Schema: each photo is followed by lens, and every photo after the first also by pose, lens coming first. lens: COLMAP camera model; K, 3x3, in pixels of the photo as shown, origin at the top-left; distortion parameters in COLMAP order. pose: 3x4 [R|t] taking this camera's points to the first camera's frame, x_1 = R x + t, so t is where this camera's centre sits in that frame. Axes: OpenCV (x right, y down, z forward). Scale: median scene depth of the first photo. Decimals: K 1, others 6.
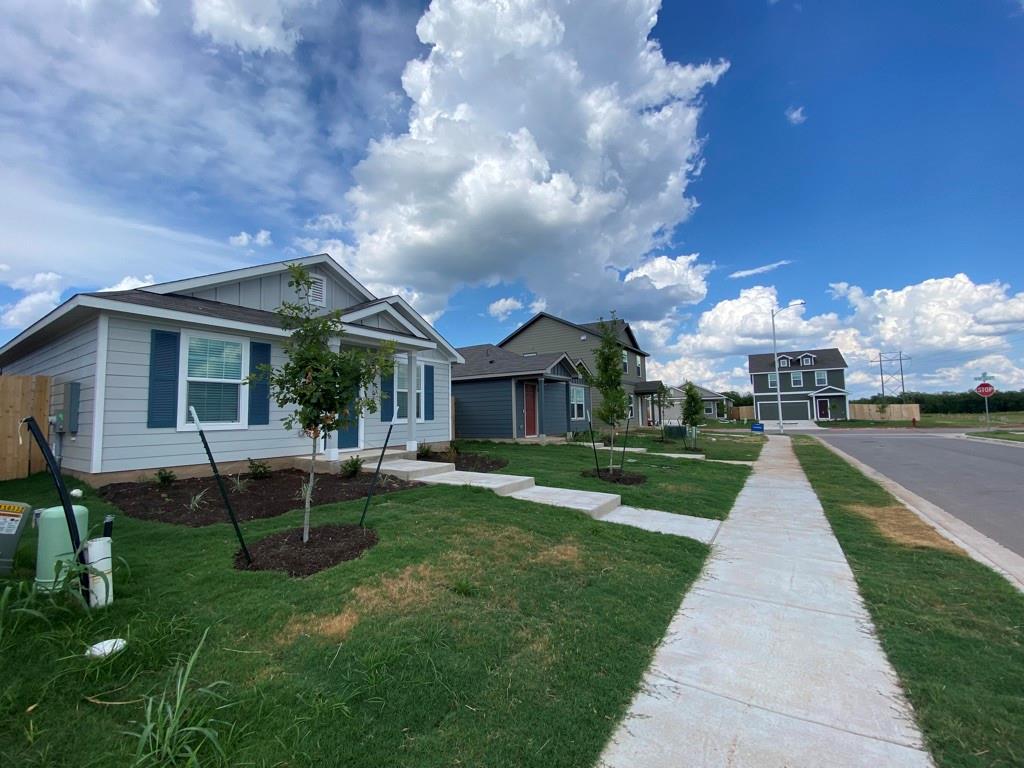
lens RADIAL K [[408.3, 0, 512.0], [0, 408.3, 384.0], [0, 0, 1]] dist [0.000596, -0.000150]
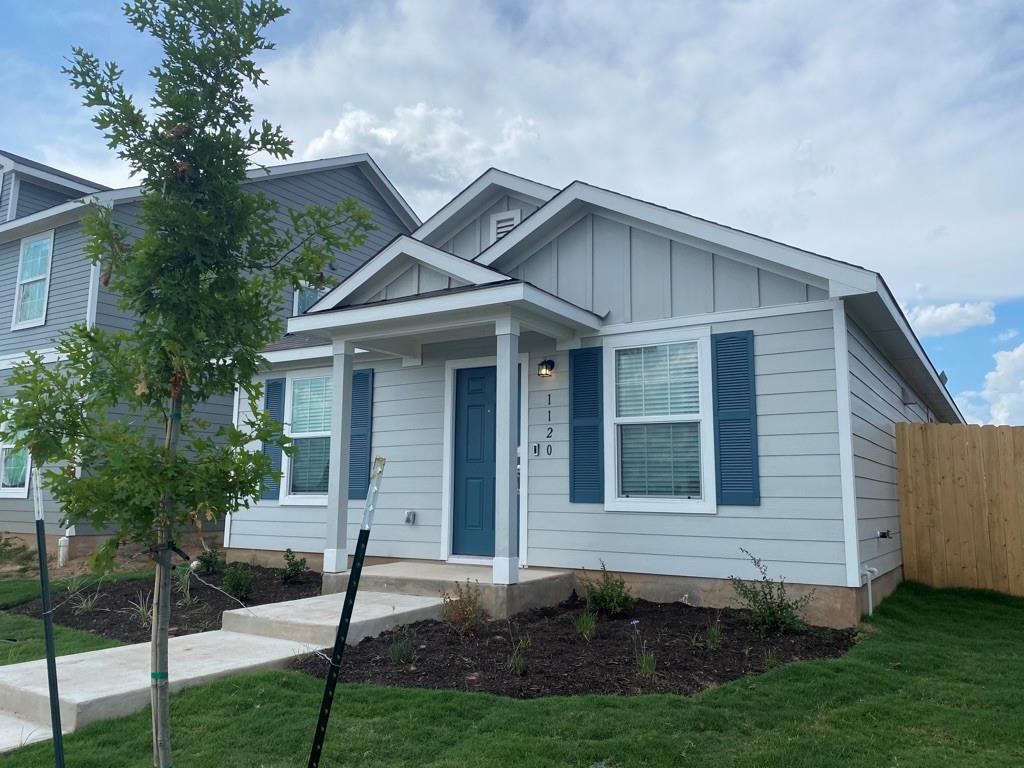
lens RADIAL K [[777.4, 0, 512.0], [0, 777.4, 384.0], [0, 0, 1]] dist [0.038219, -0.002511]
pose [[0.023967, -0.120581, -0.992414, 0.648097], [0.066841, 0.990671, -0.118755, 0.090039], [0.997476, -0.063487, 0.031803, 1.323879]]
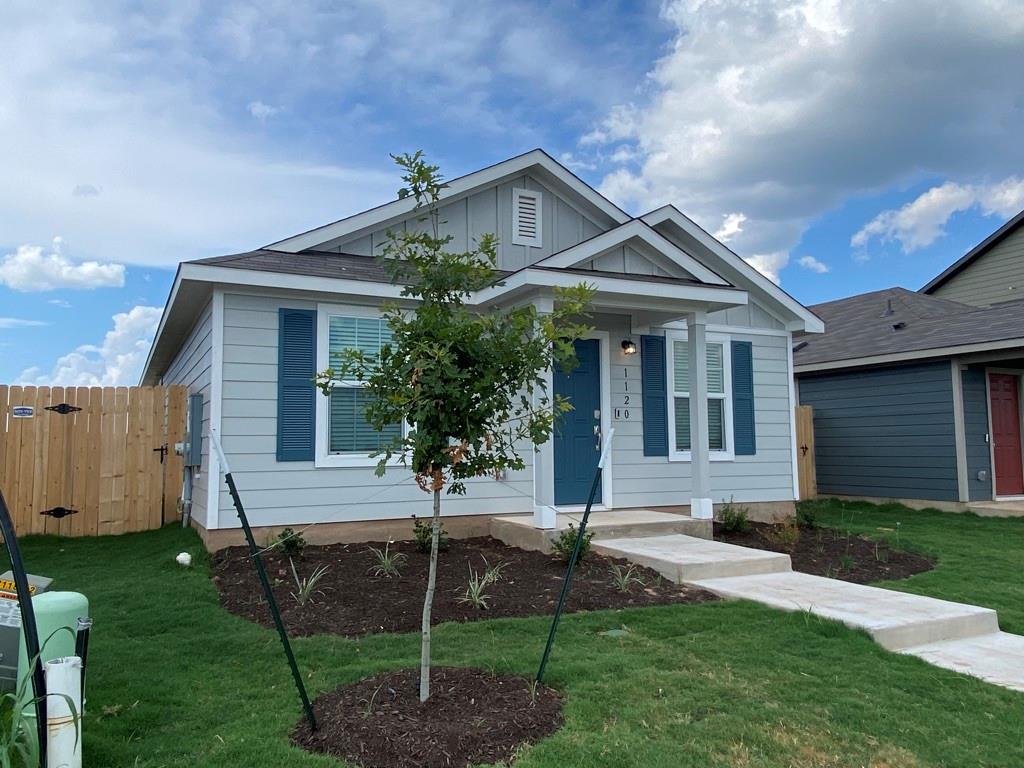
lens RADIAL K [[765.2, 0, 512.0], [0, 765.2, 384.0], [0, 0, 1]] dist [0.129663, -0.165170]
pose [[0.861314, -0.030676, -0.507147, 0.041468], [0.030795, 0.999492, -0.008156, 0.005807], [0.507139, -0.008592, 0.861821, 0.123728]]
